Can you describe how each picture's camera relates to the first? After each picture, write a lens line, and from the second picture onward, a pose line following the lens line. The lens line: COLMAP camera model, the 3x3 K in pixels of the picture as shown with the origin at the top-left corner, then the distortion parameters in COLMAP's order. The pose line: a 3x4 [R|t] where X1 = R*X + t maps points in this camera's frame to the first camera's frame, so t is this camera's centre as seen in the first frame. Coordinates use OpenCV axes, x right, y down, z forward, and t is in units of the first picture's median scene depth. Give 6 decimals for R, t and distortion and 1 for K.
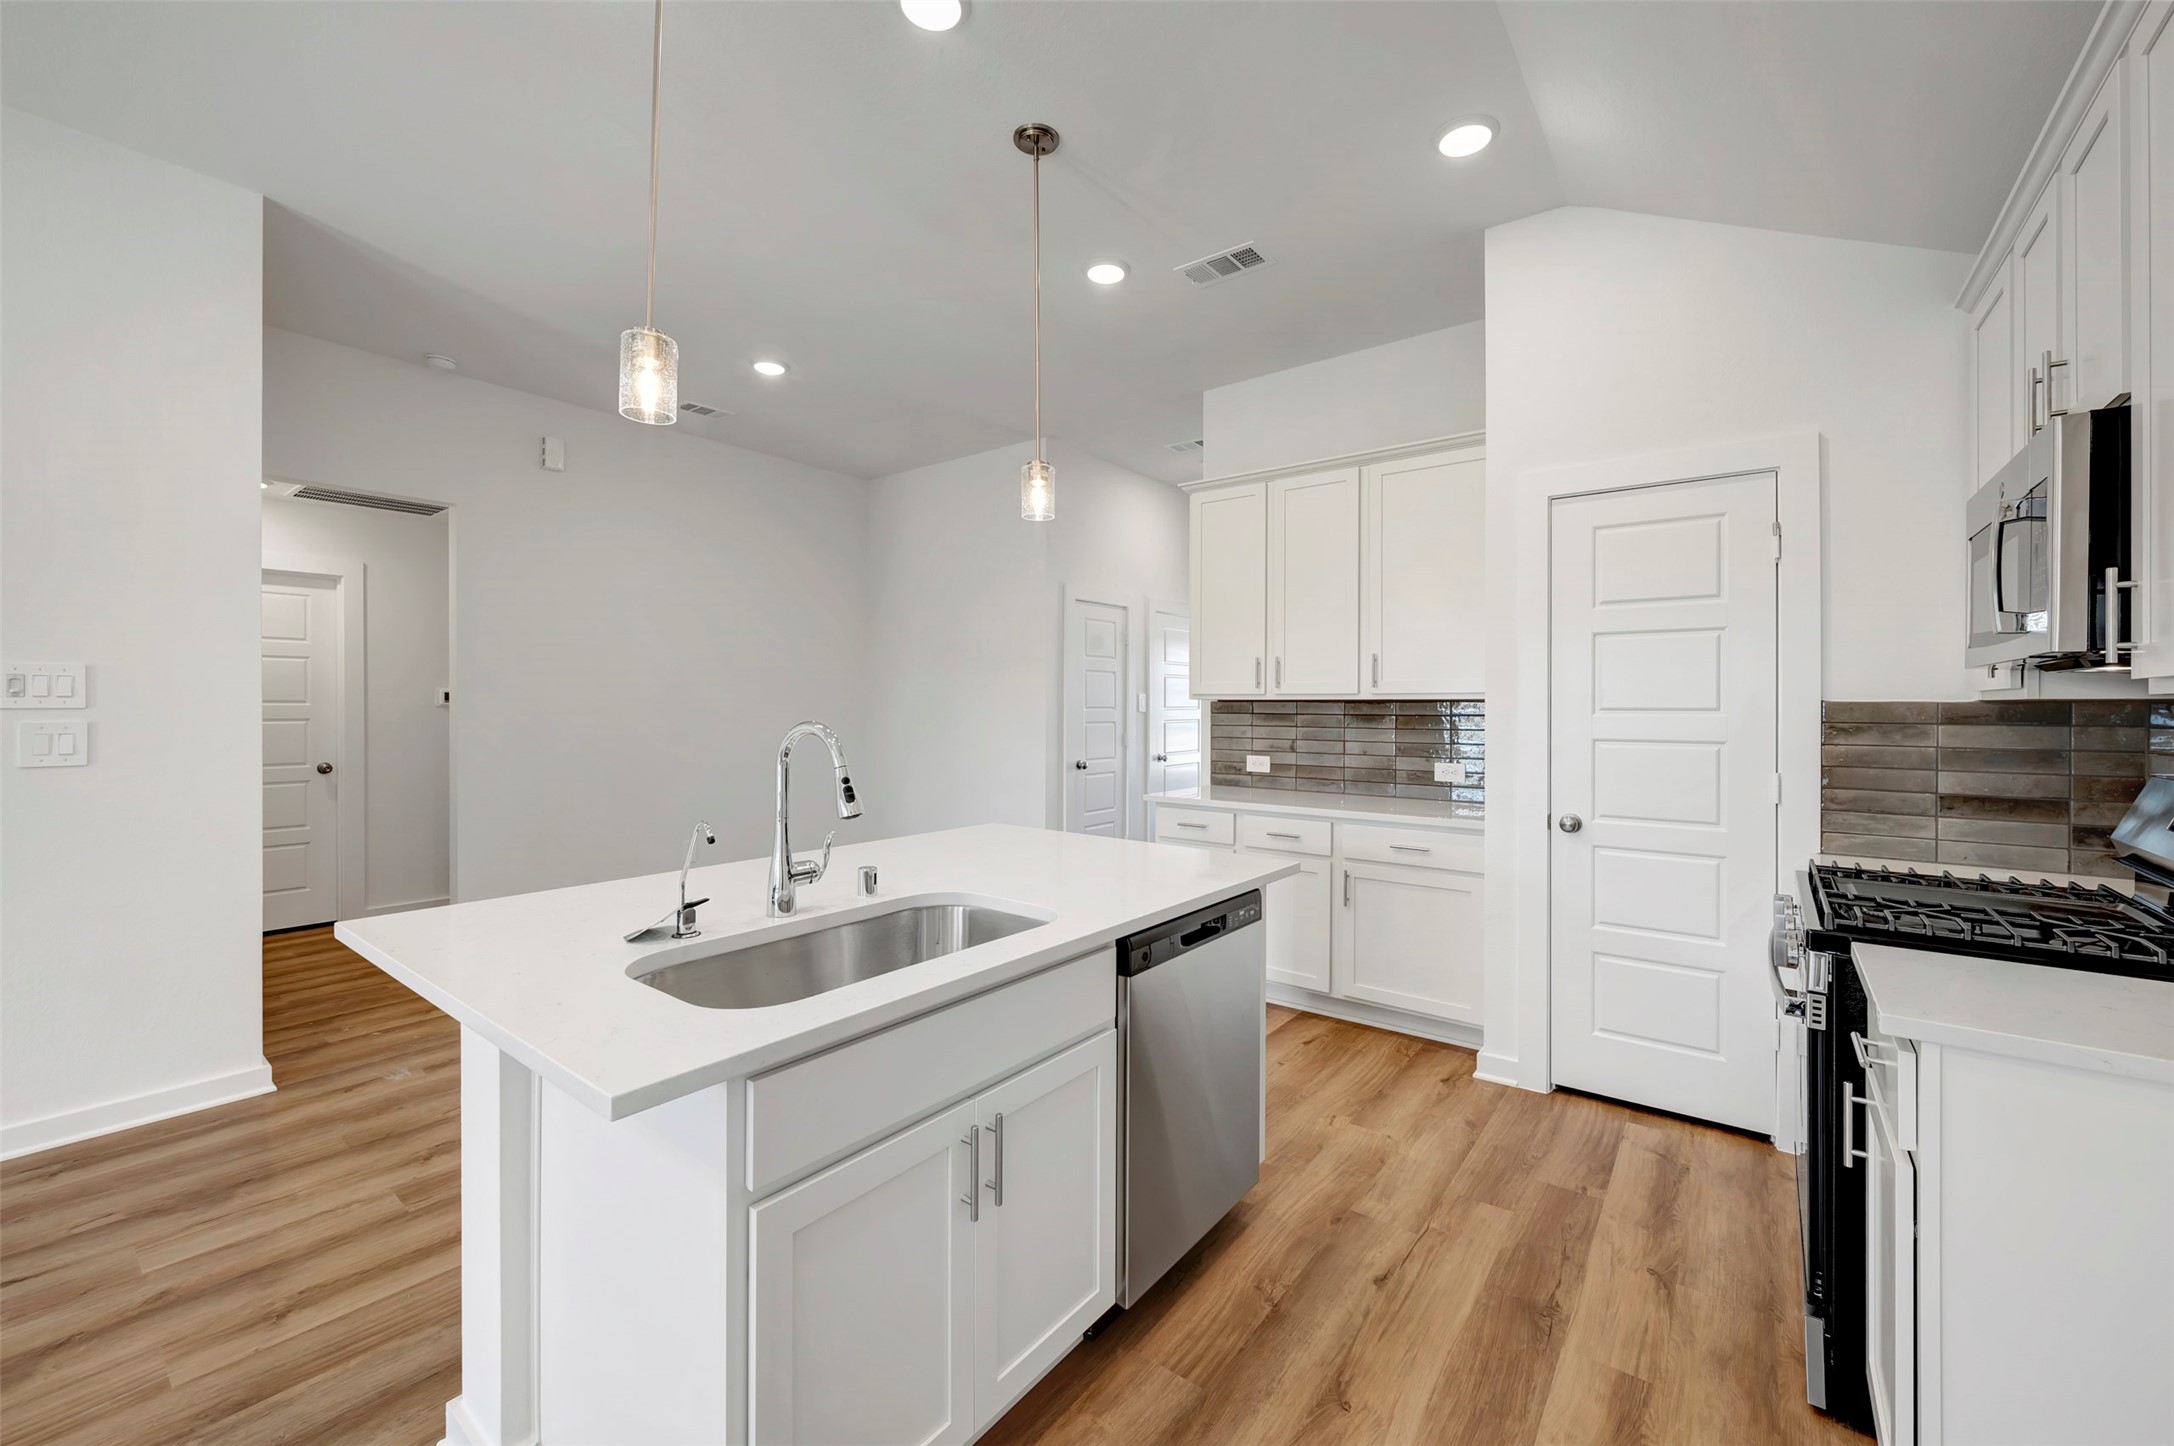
lens RADIAL K [[857.0, 0, 1095.3], [0, 857.0, 706.3], [0, 0, 1]] dist [-0.000532, -0.000344]
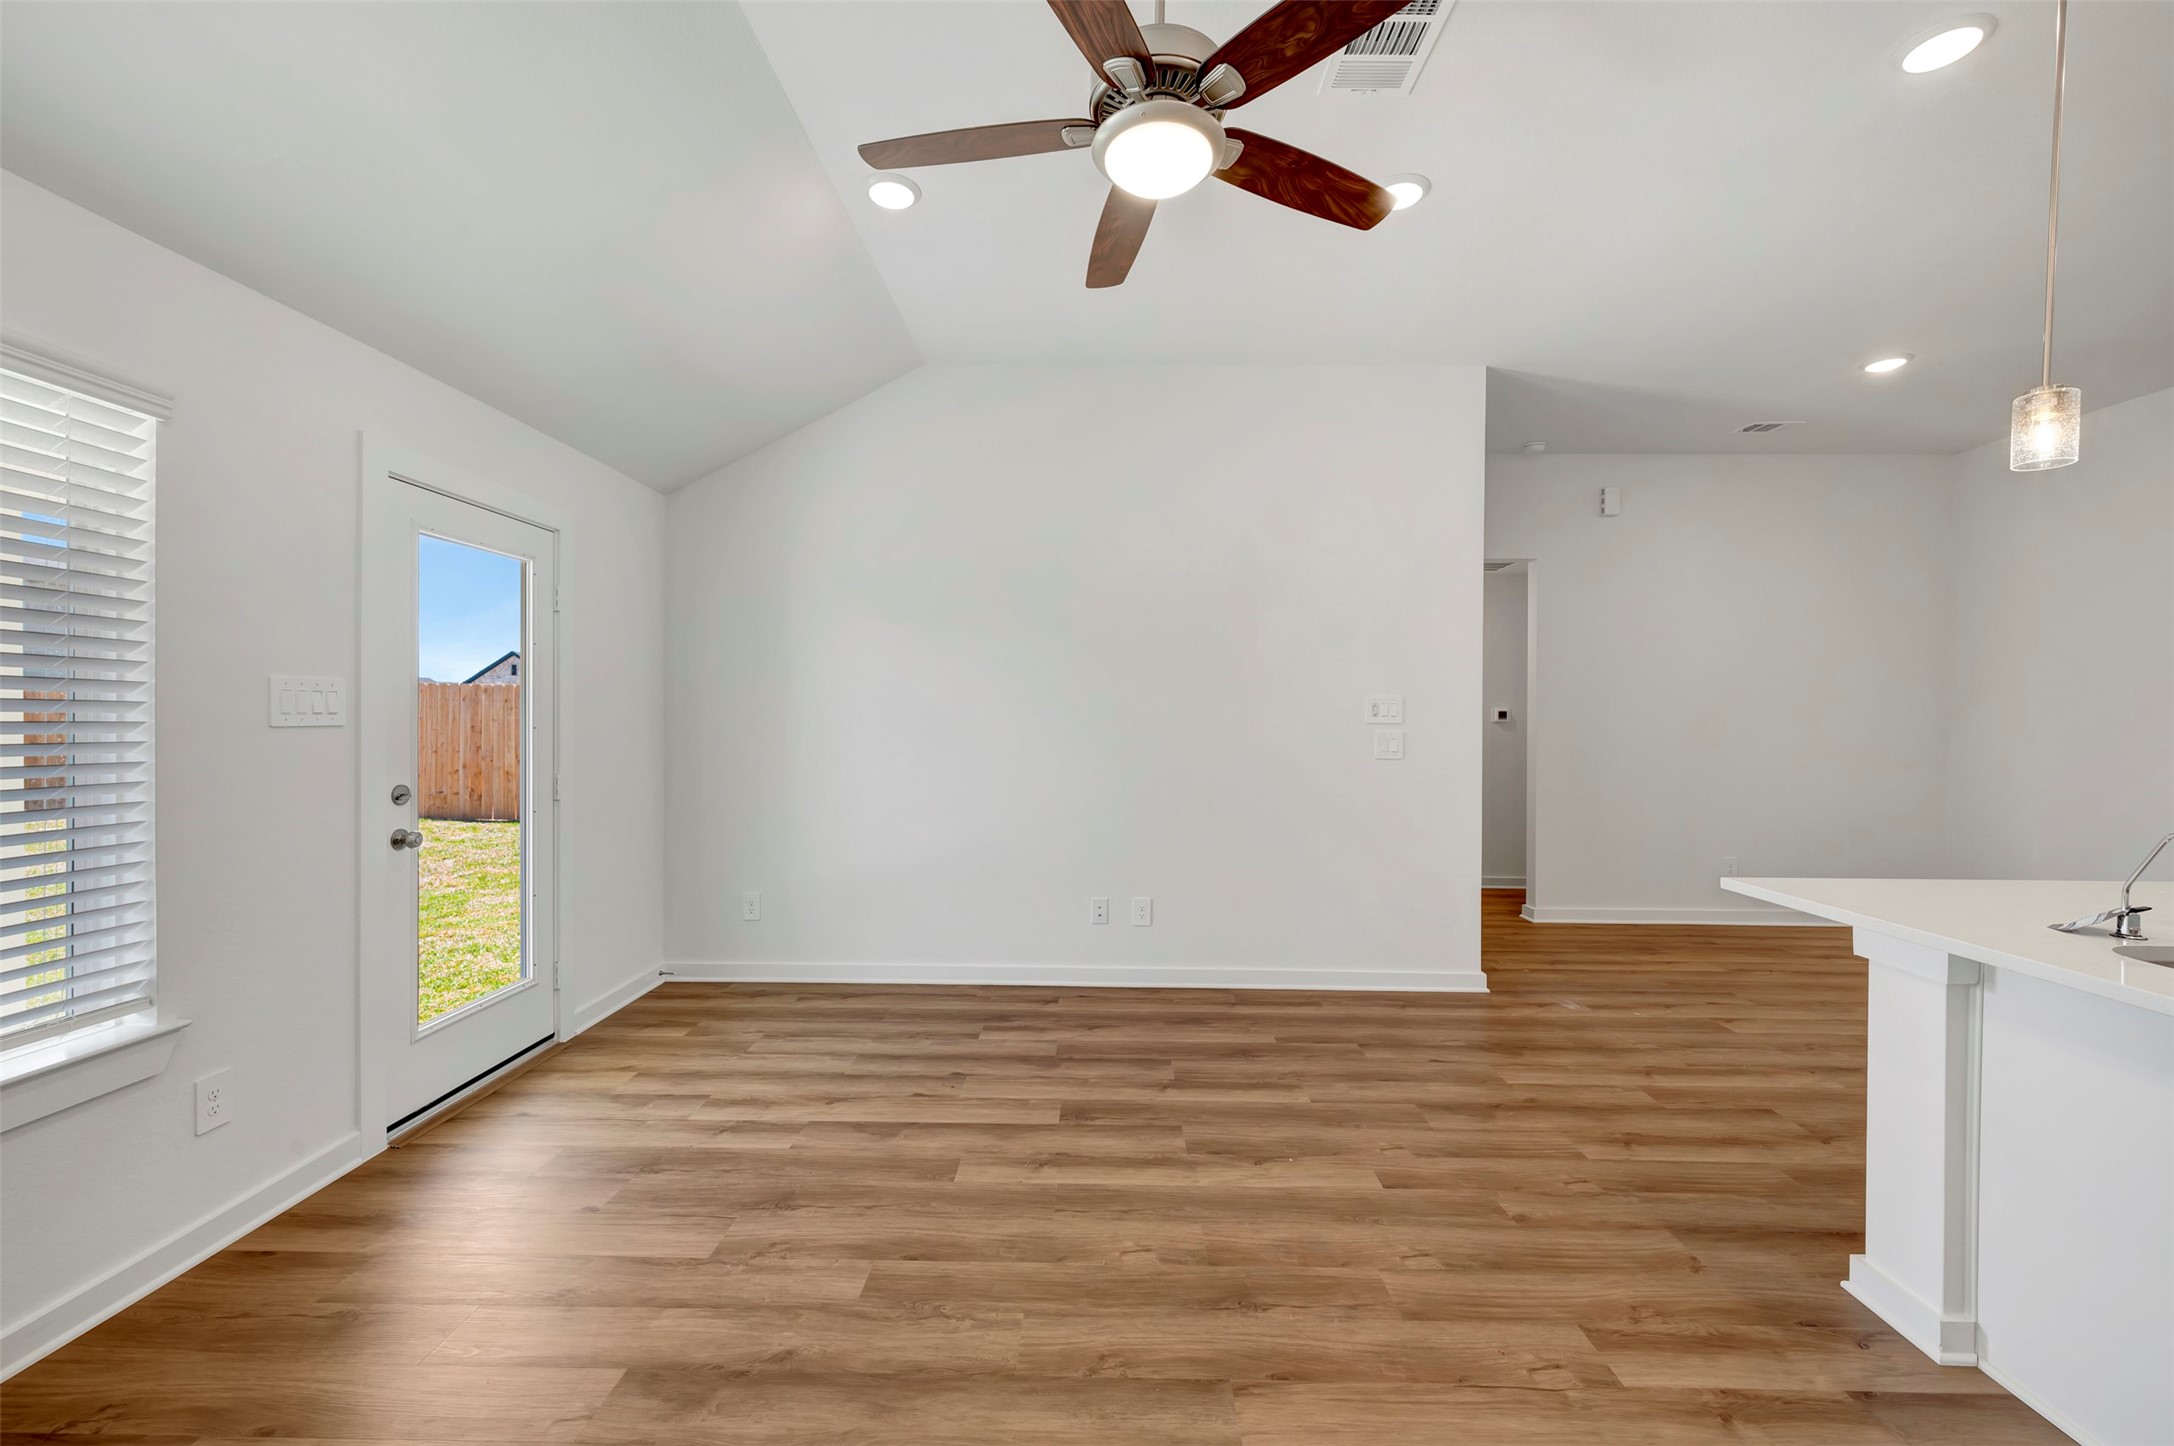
lens RADIAL K [[857.0, 0, 1088.0], [0, 857.0, 720.4], [0, 0, 1]] dist [-0.000532, -0.000344]
pose [[0.591296, 0.004633, -0.806441, -0.205579], [-0.007023, 0.999975, 0.000596, 0.000267], [0.806424, 0.005312, 0.591314, -0.380293]]
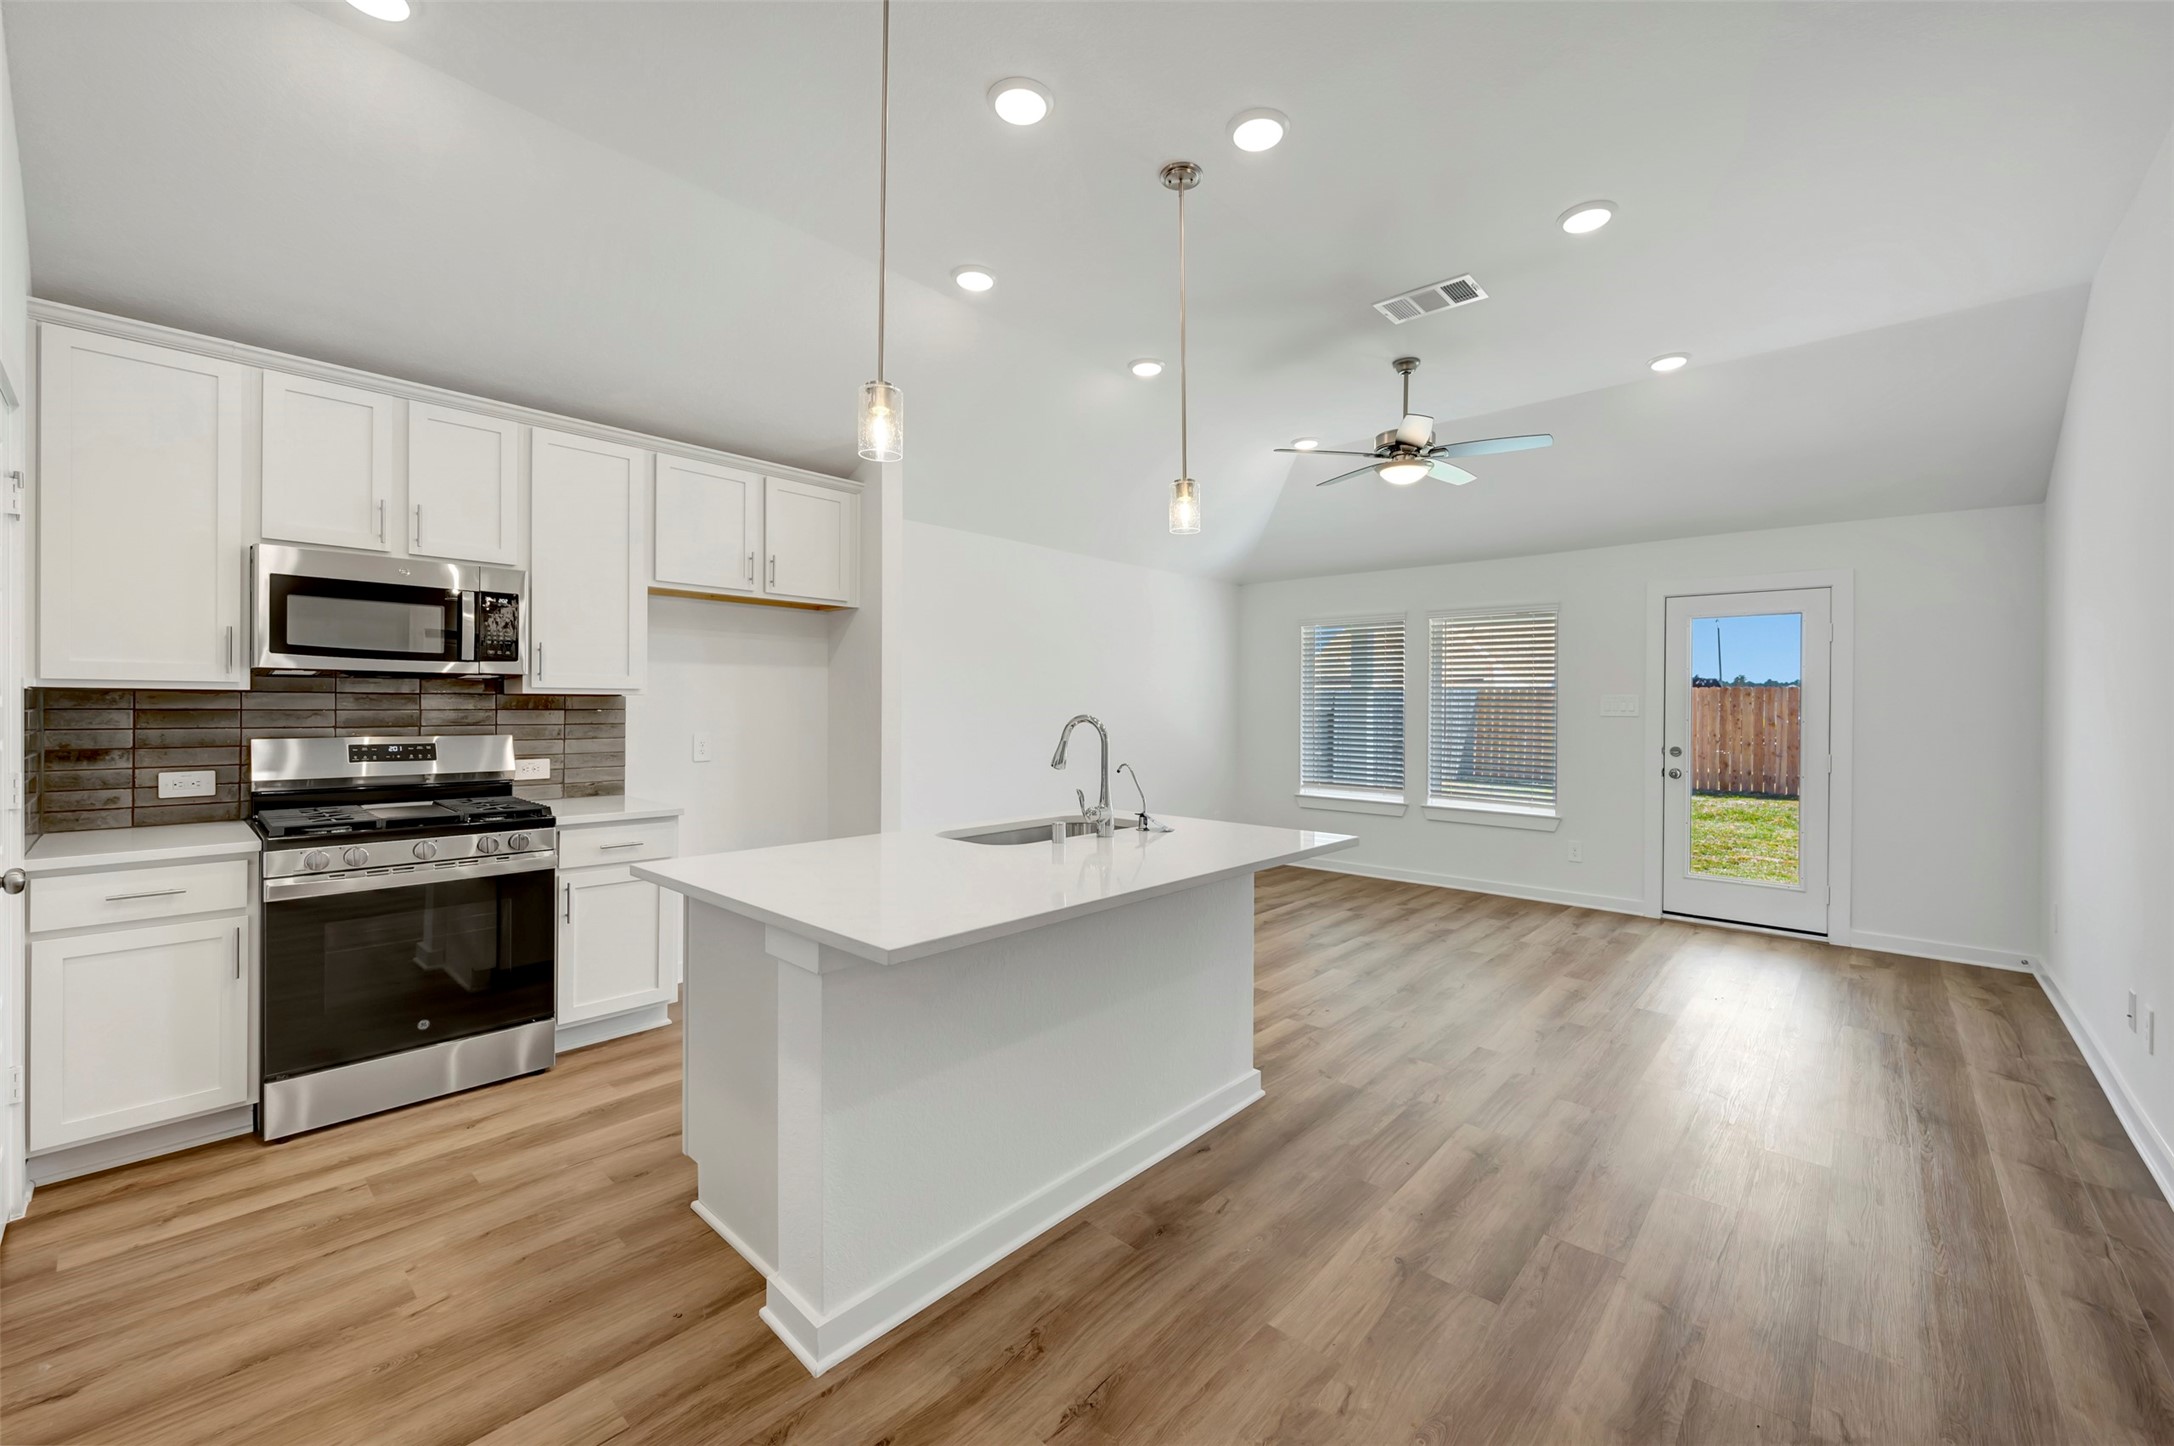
lens RADIAL K [[857.0, 0, 1097.6], [0, 857.0, 711.4], [0, 0, 1]] dist [-0.000532, -0.000344]
pose [[-0.996211, -0.014222, 0.085796, -0.286039], [-0.013391, 0.999858, 0.010257, -0.002994], [-0.085929, 0.009069, -0.996260, 1.535101]]
